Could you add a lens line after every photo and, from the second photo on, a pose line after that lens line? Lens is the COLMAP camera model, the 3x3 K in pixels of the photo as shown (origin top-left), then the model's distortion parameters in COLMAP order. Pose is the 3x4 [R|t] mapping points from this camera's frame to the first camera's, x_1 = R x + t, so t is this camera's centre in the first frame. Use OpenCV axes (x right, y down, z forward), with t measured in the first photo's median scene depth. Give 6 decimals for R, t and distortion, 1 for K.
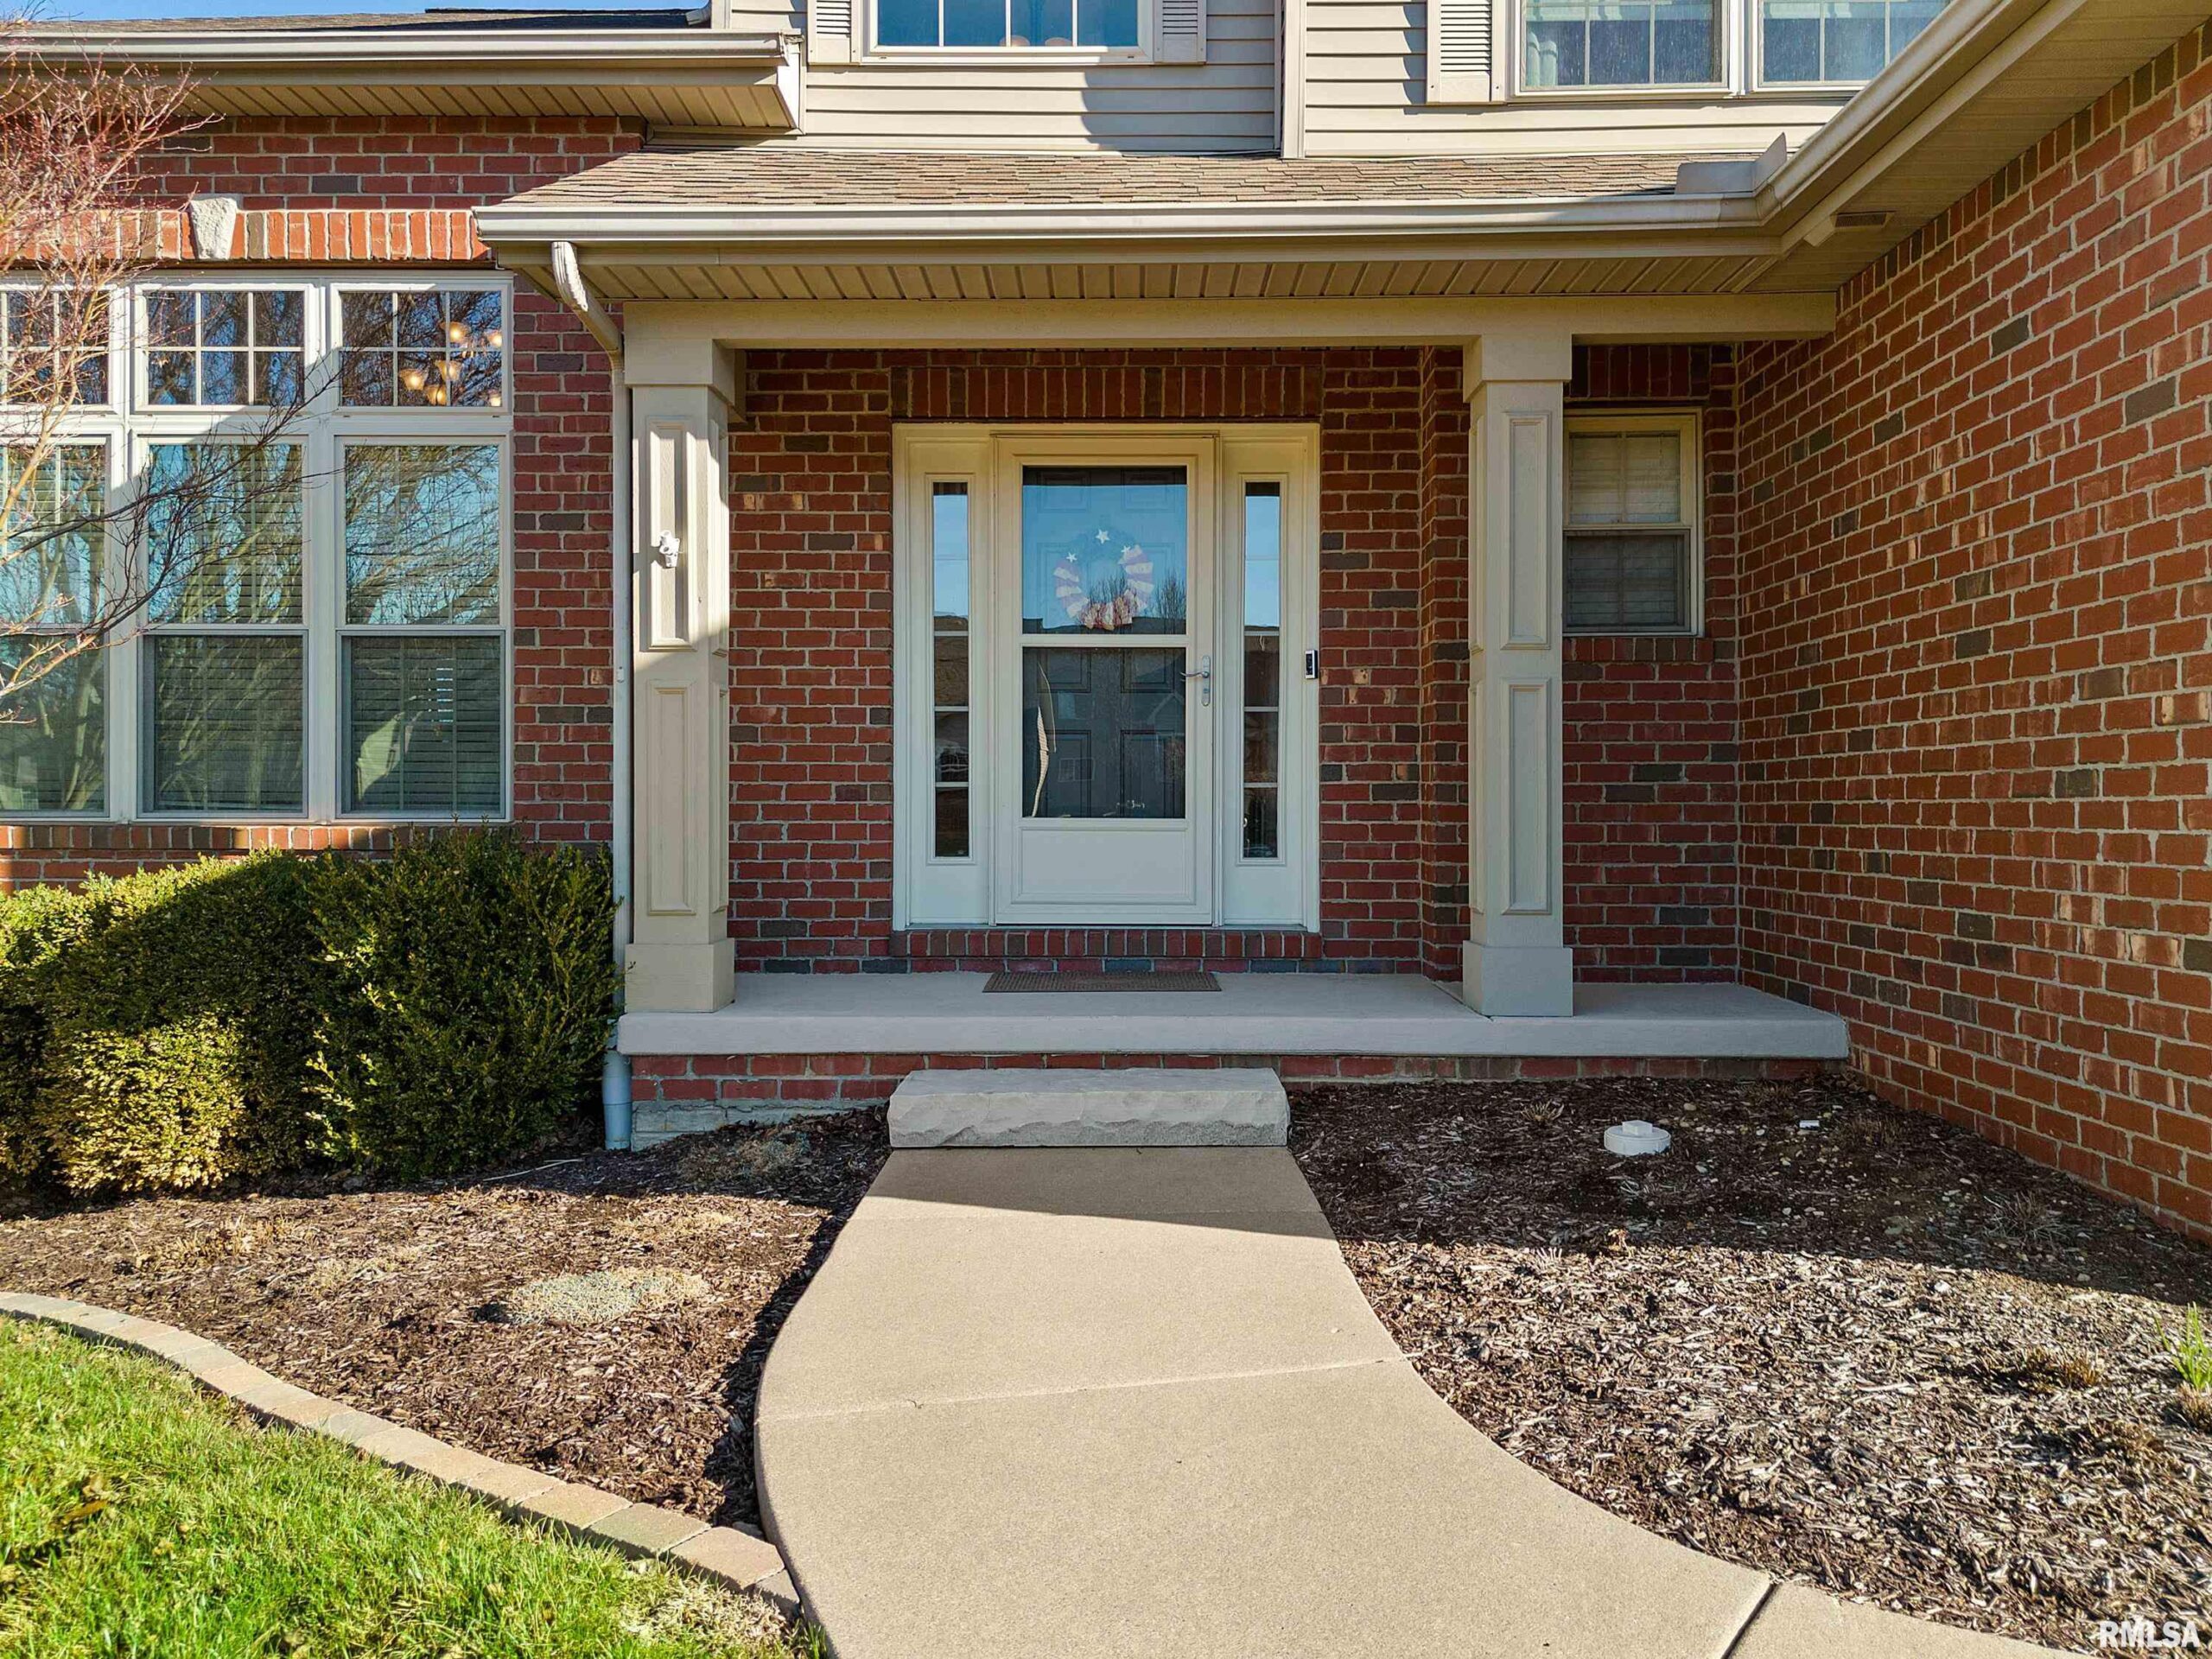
lens RADIAL K [[1624.8, 0, 1101.5], [0, 1624.8, 833.2], [0, 0, 1]] dist [0.099093, -0.123334]
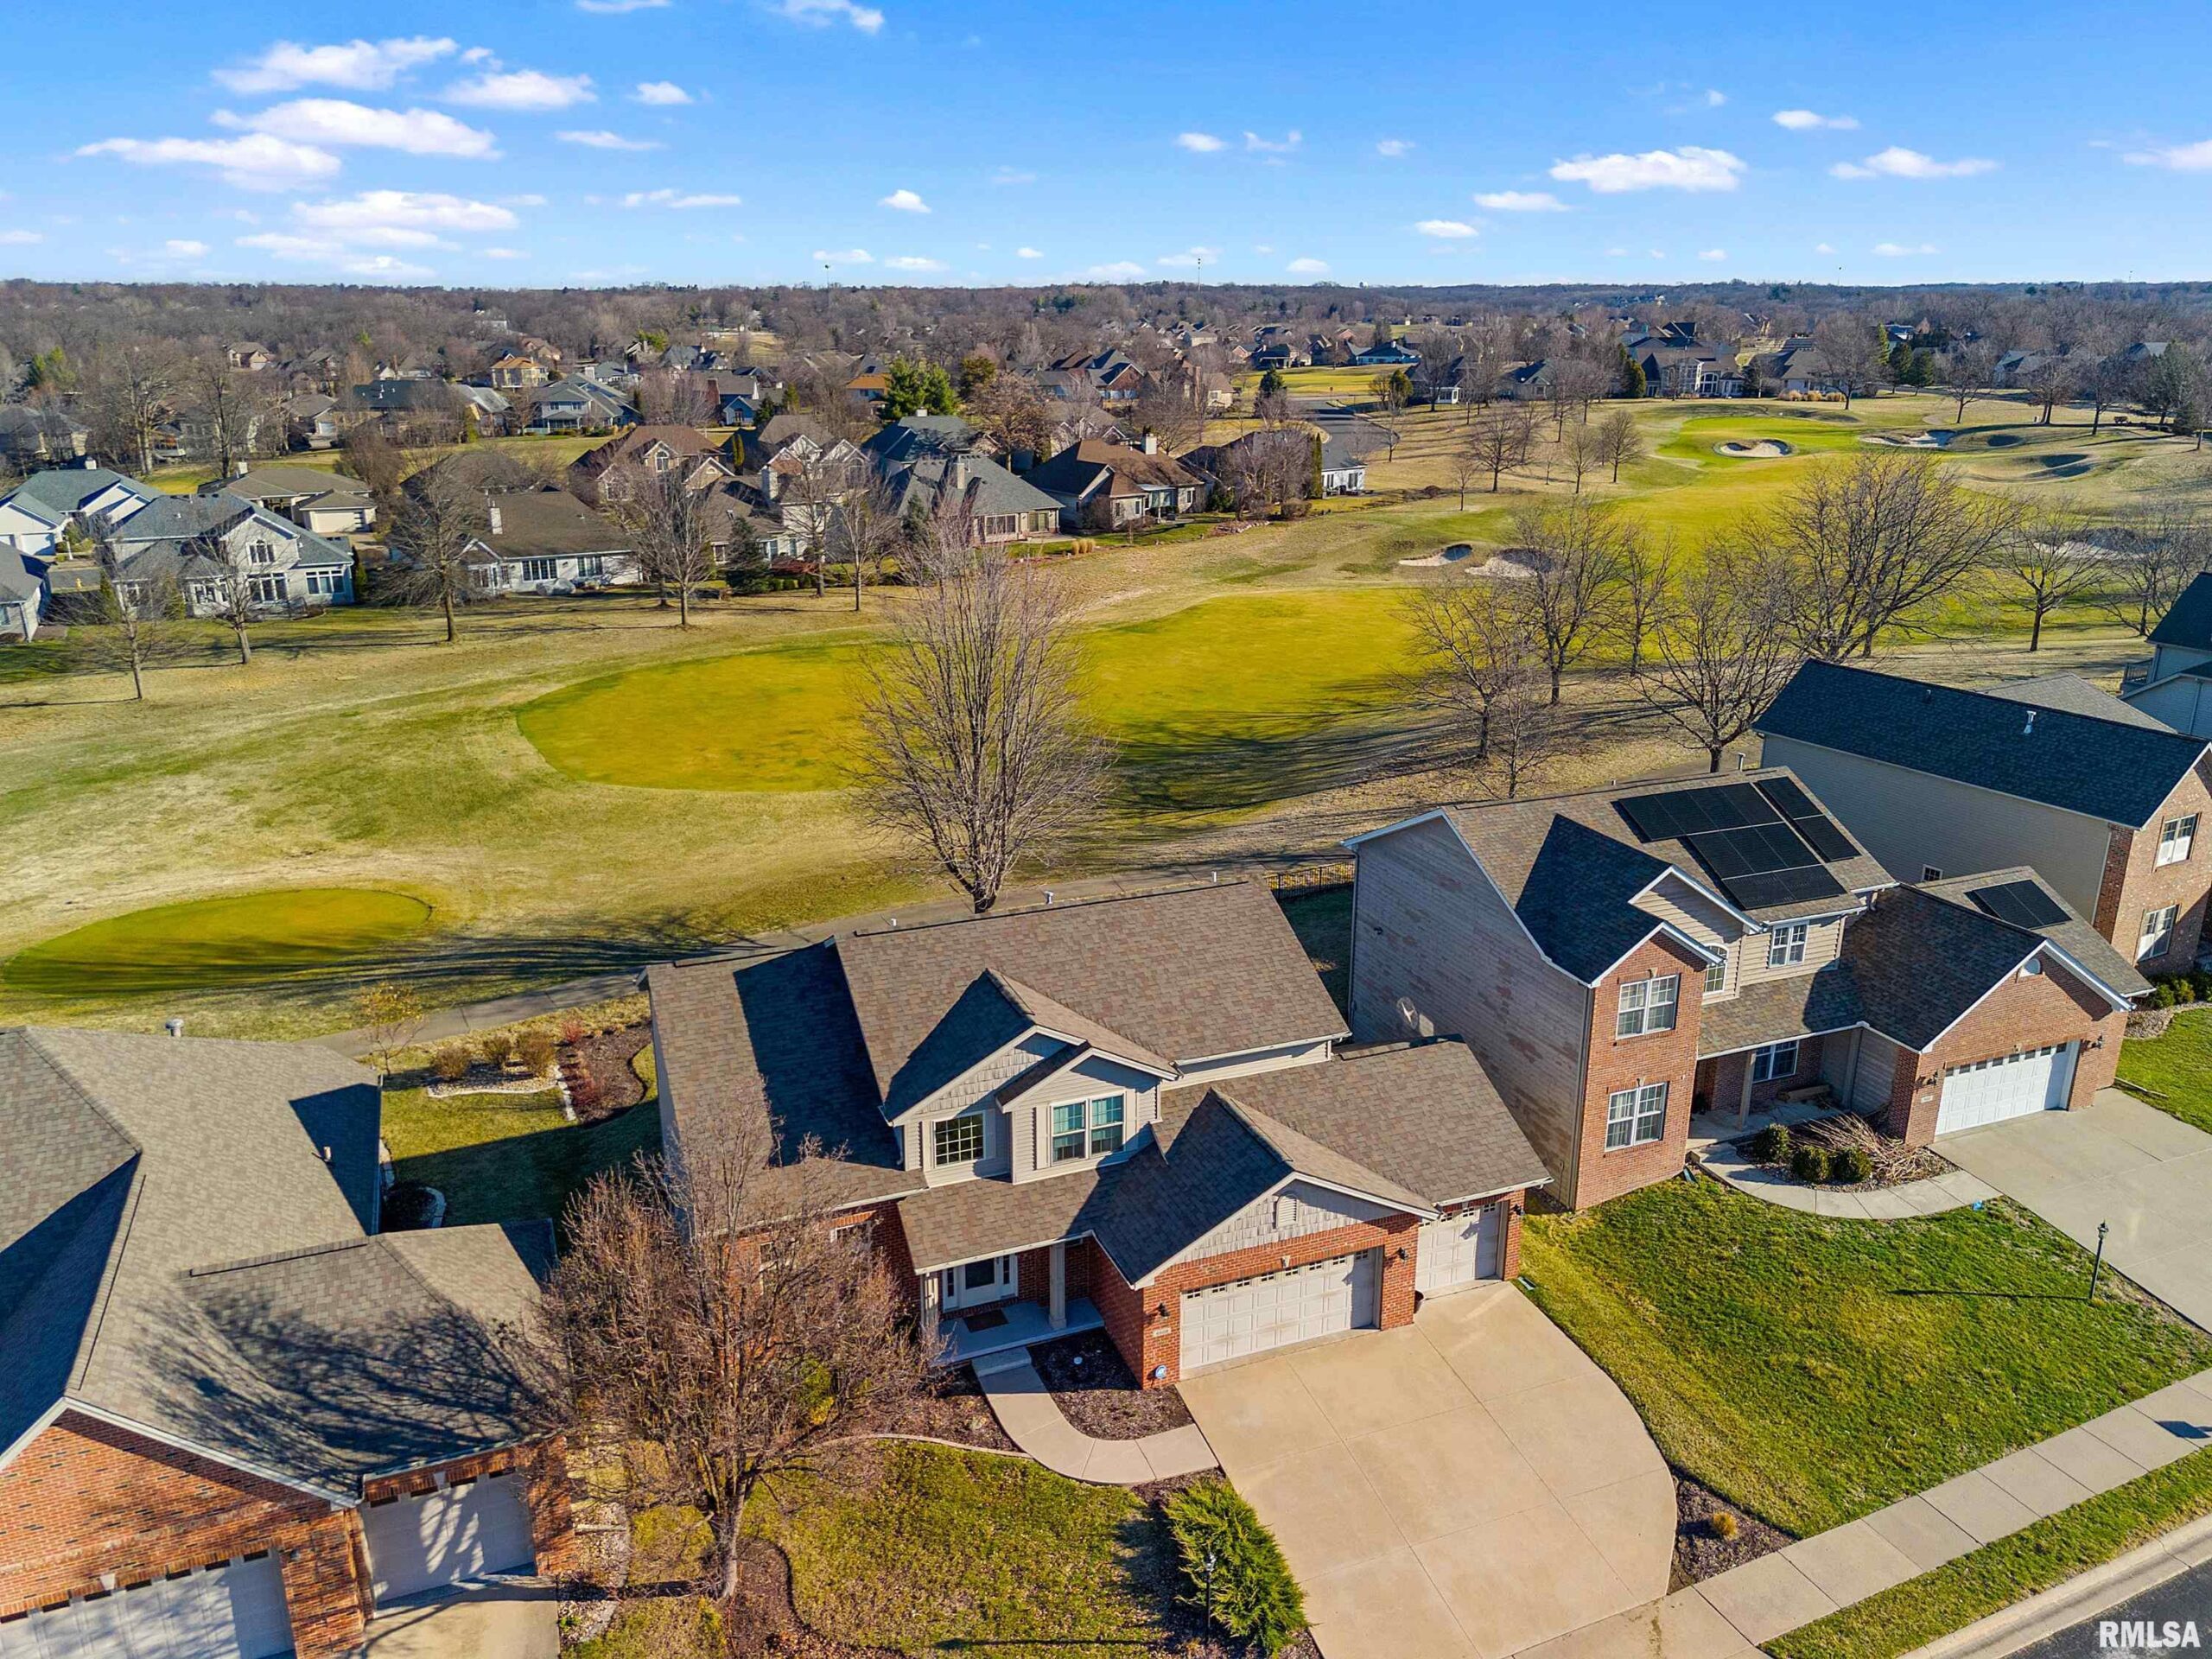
lens RADIAL K [[1630.5, 0, 1106.0], [0, 1630.5, 829.5], [0, 0, 1]] dist [0.059830, -0.048449]
pose [[0.919362, -0.113816, 0.376590, -1.651215], [-0.004364, 0.954228, 0.299048, -3.418466], [-0.393389, -0.276576, 0.876784, -3.888429]]
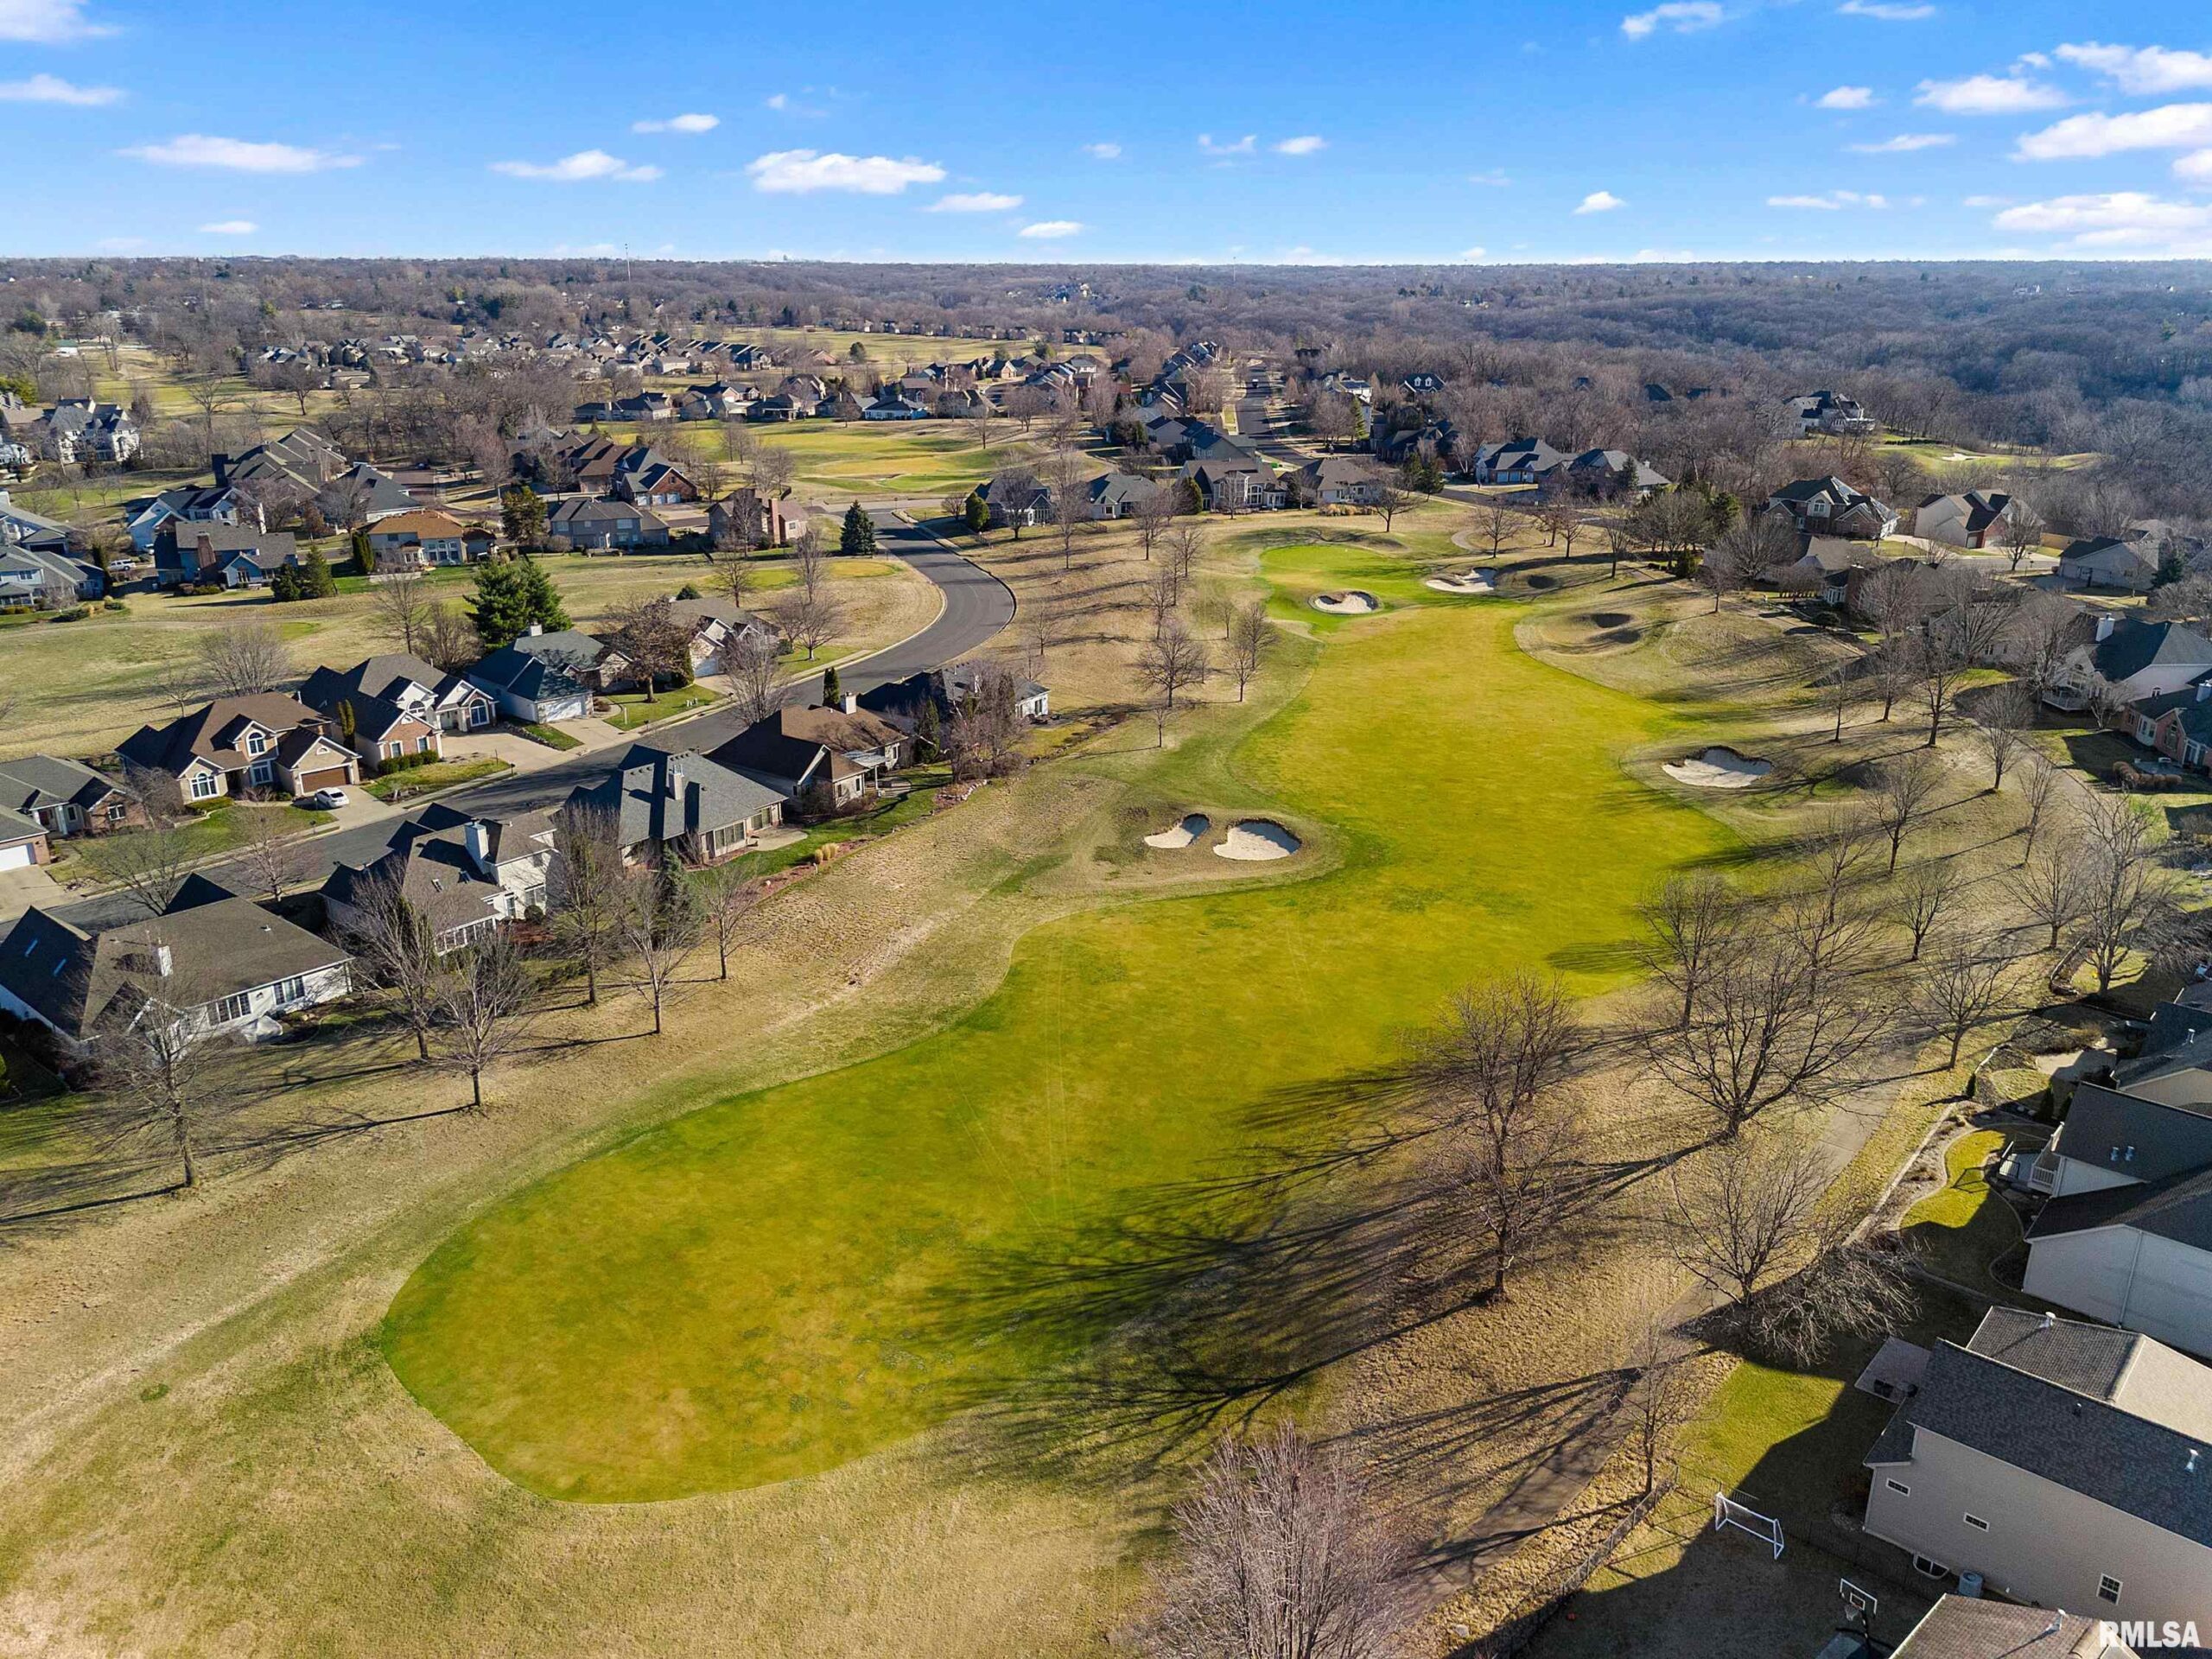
lens RADIAL K [[1624.8, 0, 1101.5], [0, 1624.8, 833.2], [0, 0, 1]] dist [0.099093, -0.123334]
pose [[0.737912, -0.210871, 0.641108, -4.199634], [-0.009528, 0.946585, 0.322314, -8.082944], [-0.674830, -0.243948, 0.696487, 0.509614]]
